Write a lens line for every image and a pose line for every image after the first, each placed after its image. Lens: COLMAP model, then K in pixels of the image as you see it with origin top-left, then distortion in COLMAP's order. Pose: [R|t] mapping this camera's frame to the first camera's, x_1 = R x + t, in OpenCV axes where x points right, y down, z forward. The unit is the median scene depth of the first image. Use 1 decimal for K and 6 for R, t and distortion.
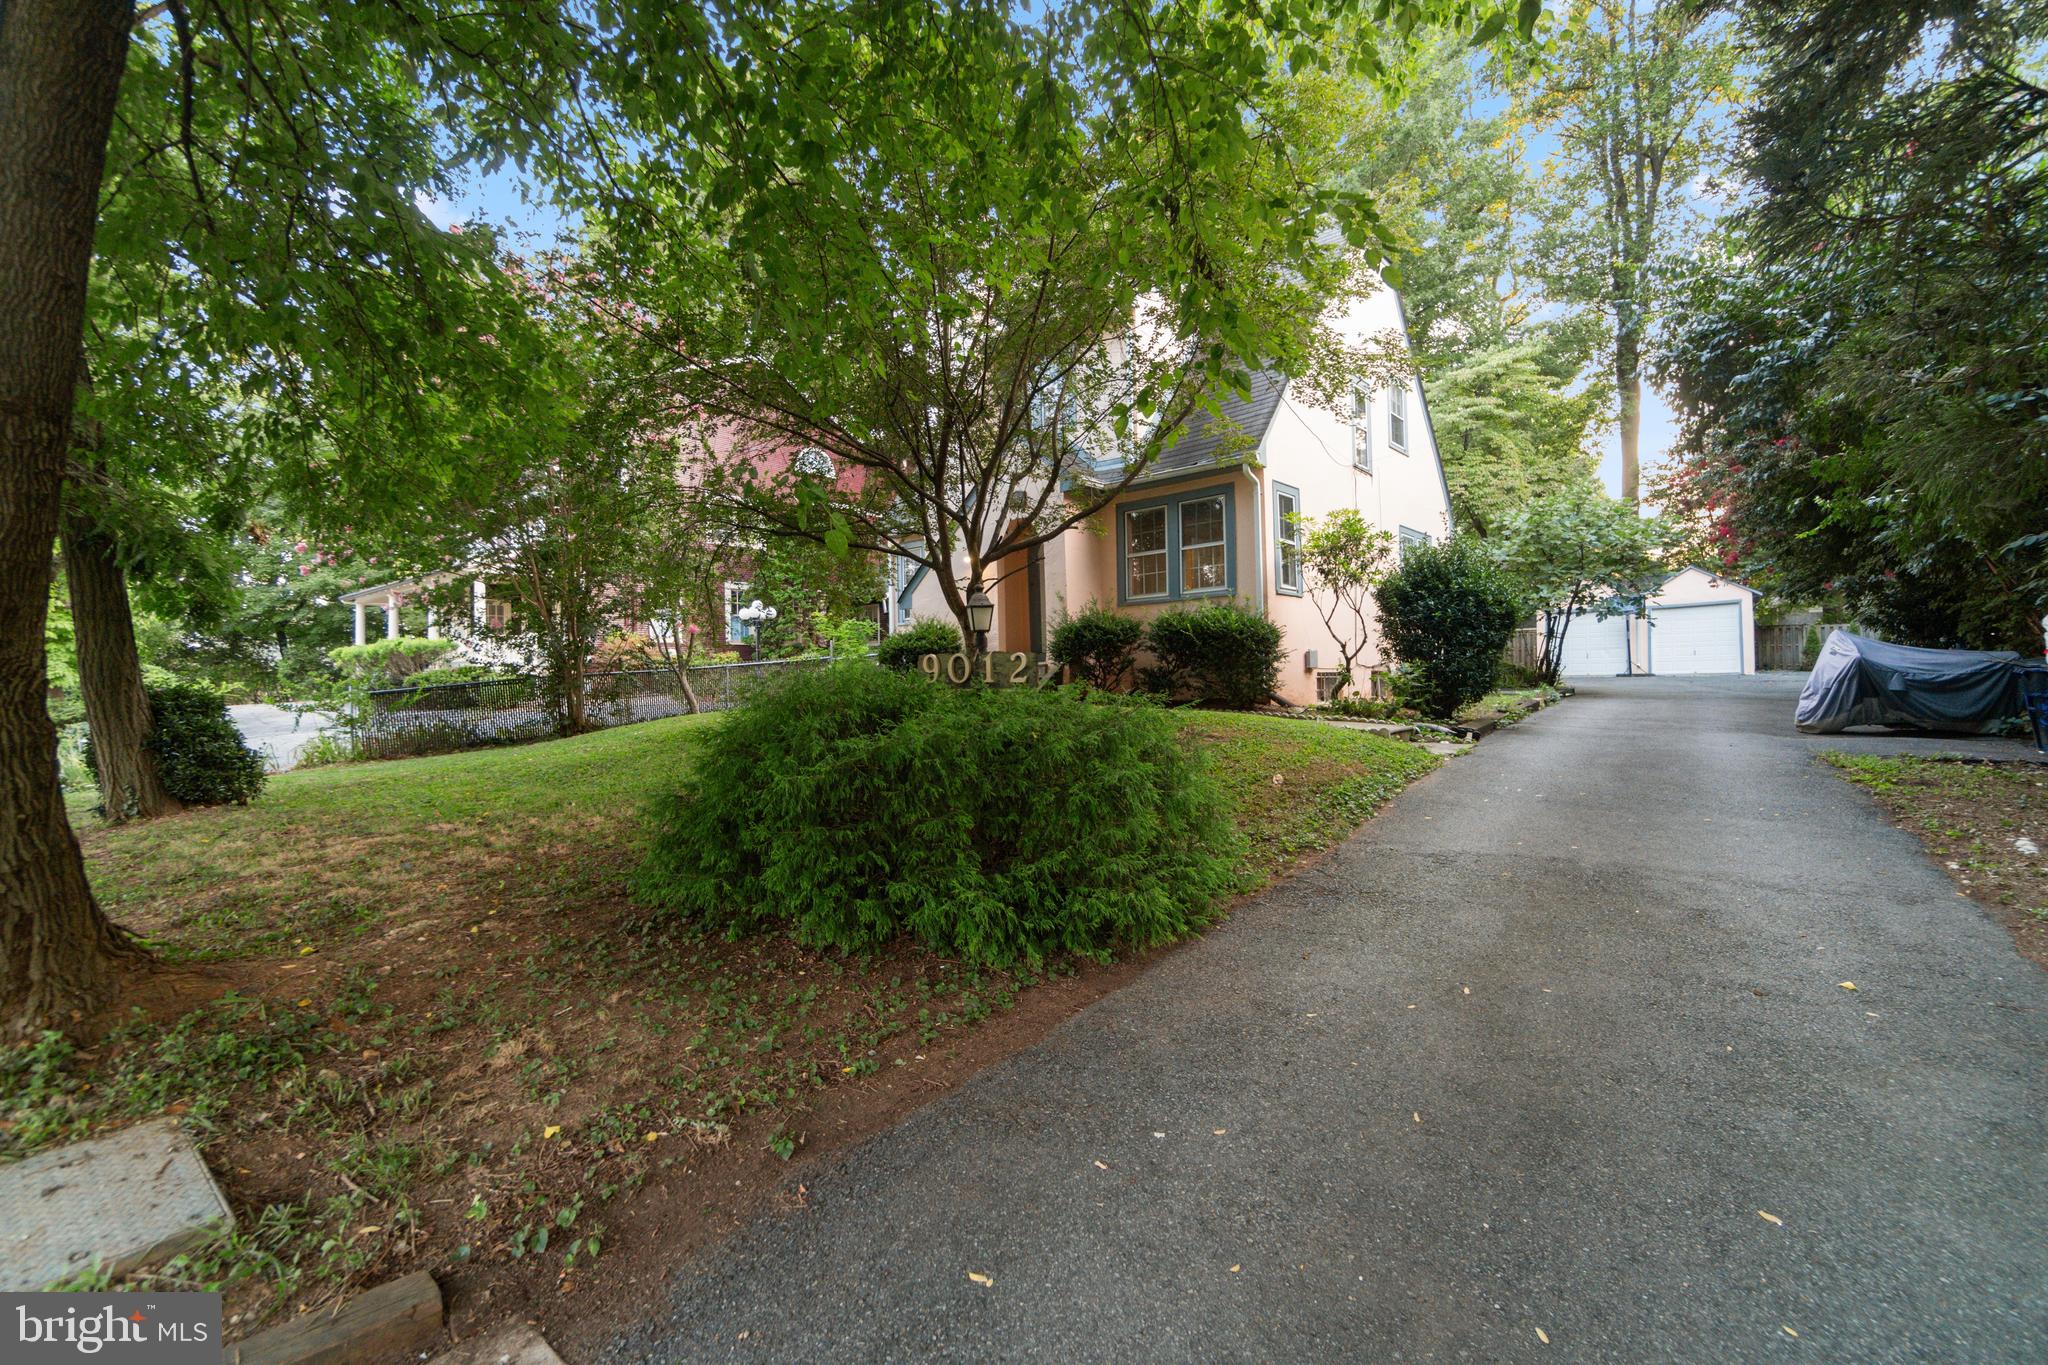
lens RADIAL K [[912.8, 0, 992.7], [0, 912.8, 672.2], [0, 0, 1]] dist [0.001464, 0.001334]
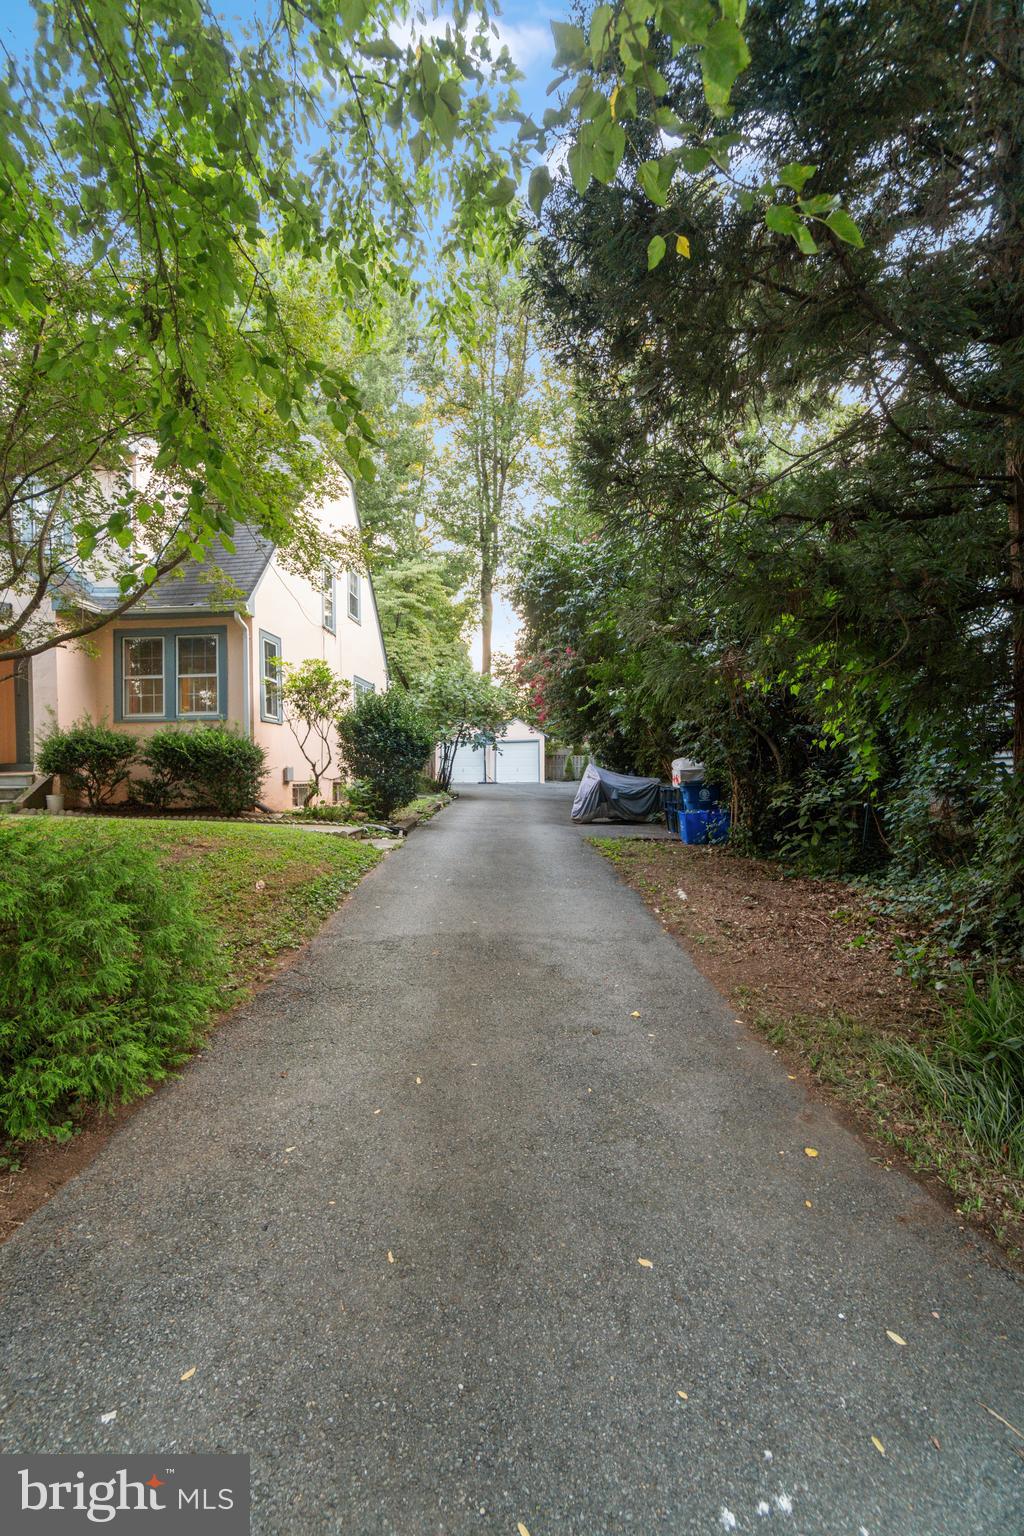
lens RADIAL K [[650.2, 0, 513.8], [0, 650.2, 775.1], [0, 0, 1]] dist [-0.013265, -0.000236]
pose [[0.781568, 0.009531, 0.623748, 0.032455], [-0.016405, 0.999851, 0.005278, -0.024031], [-0.623605, -0.014358, 0.781608, 0.104248]]
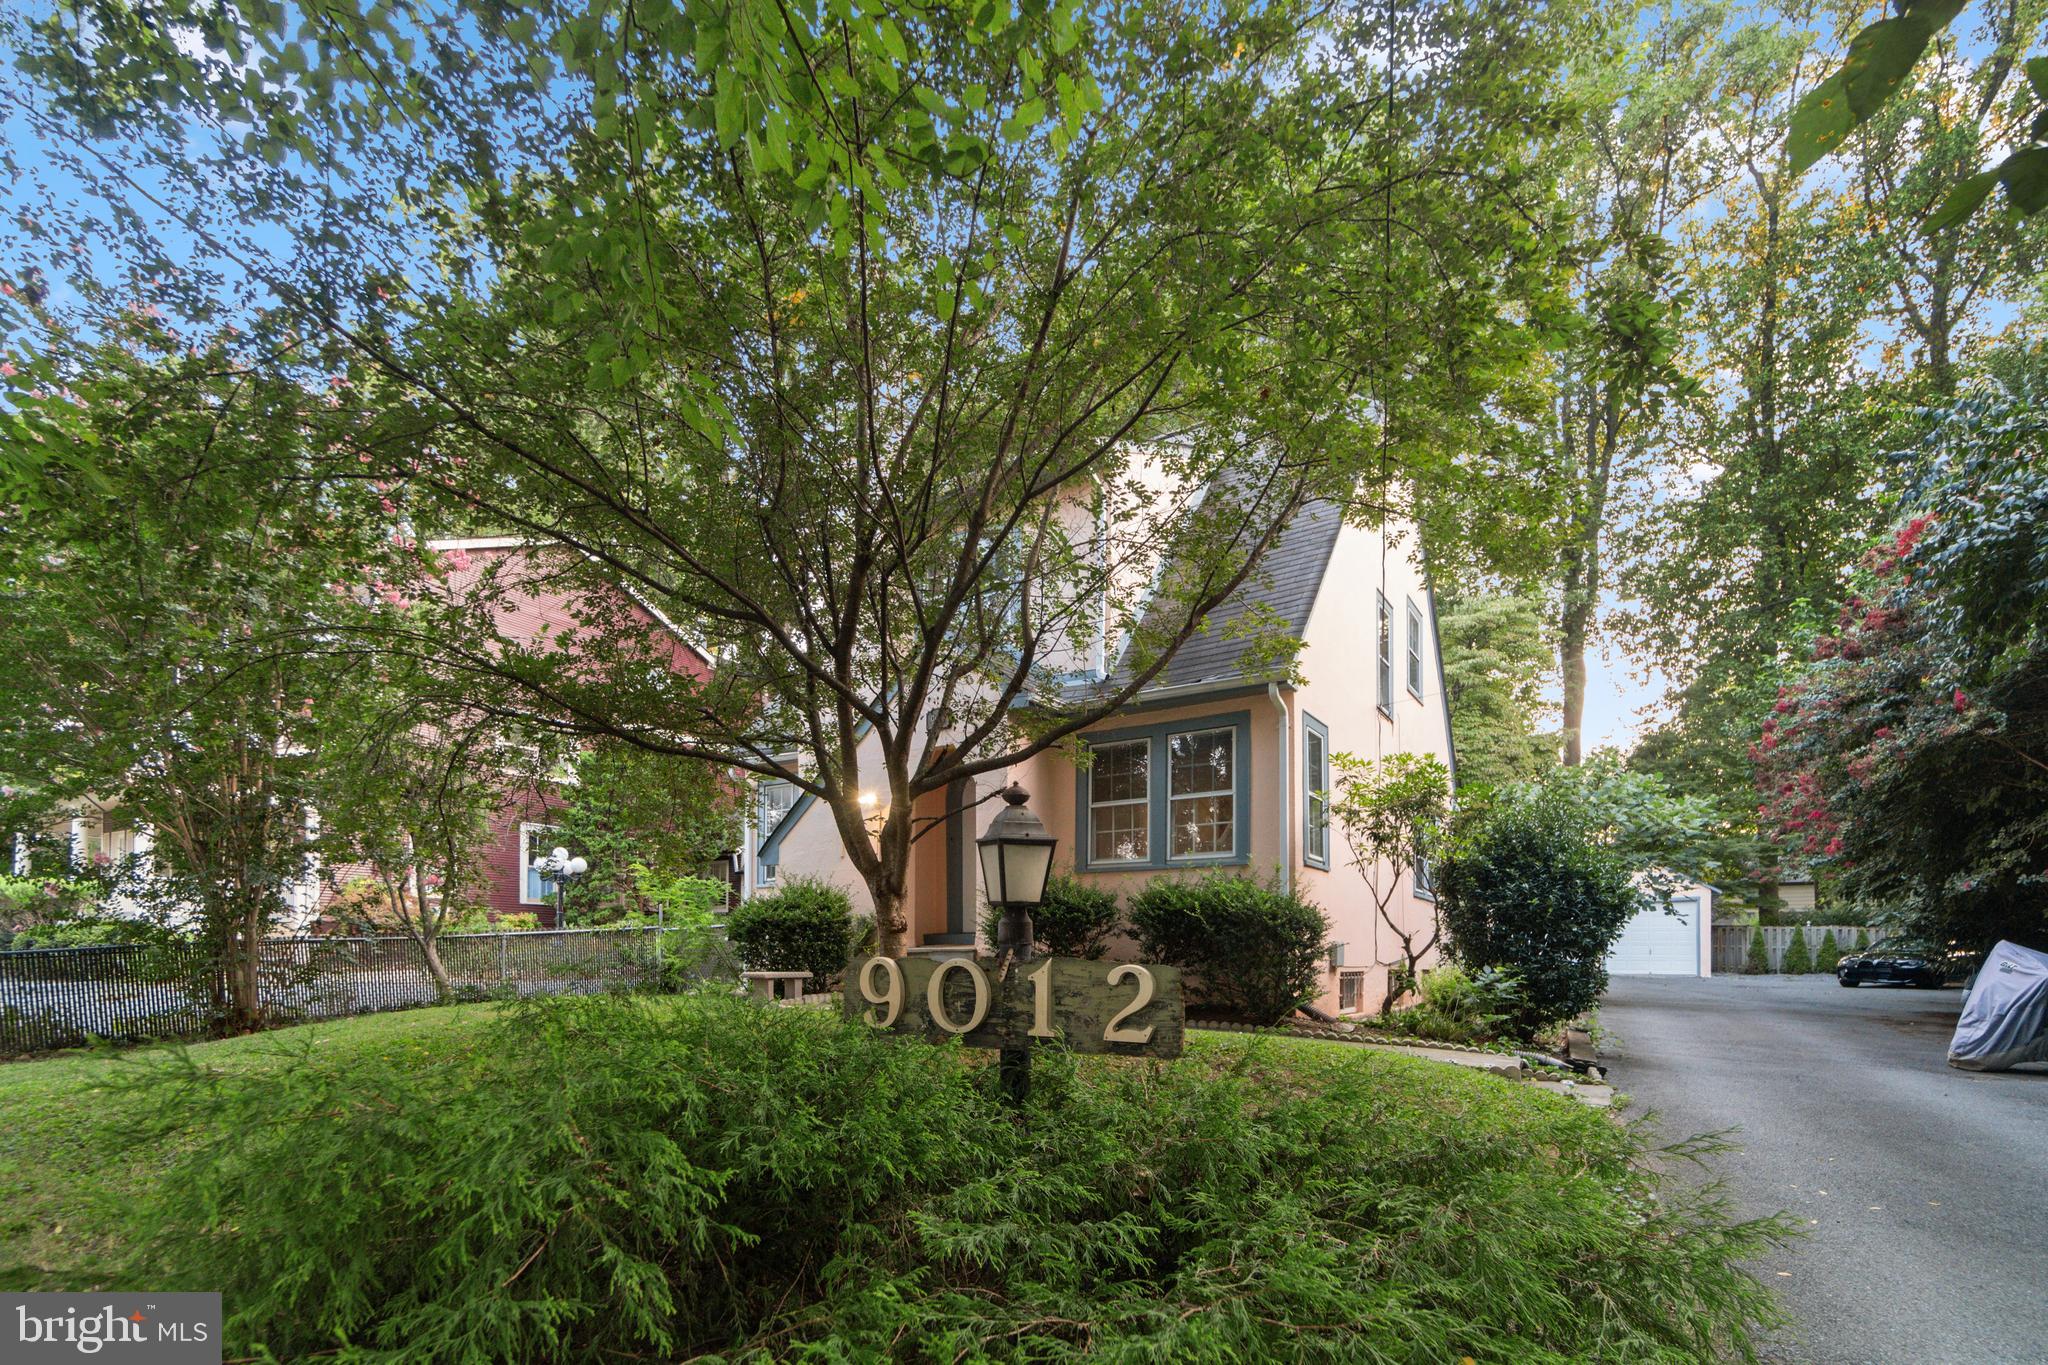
lens RADIAL K [[841.6, 0, 1029.1], [0, 841.6, 935.9], [0, 0, 1]] dist [-0.001548, -0.000121]
pose [[0.974167, 0.028409, 0.224036, -0.056835], [-0.027352, 0.999595, -0.007820, -0.018046], [-0.224168, 0.001490, 0.974549, 0.403845]]
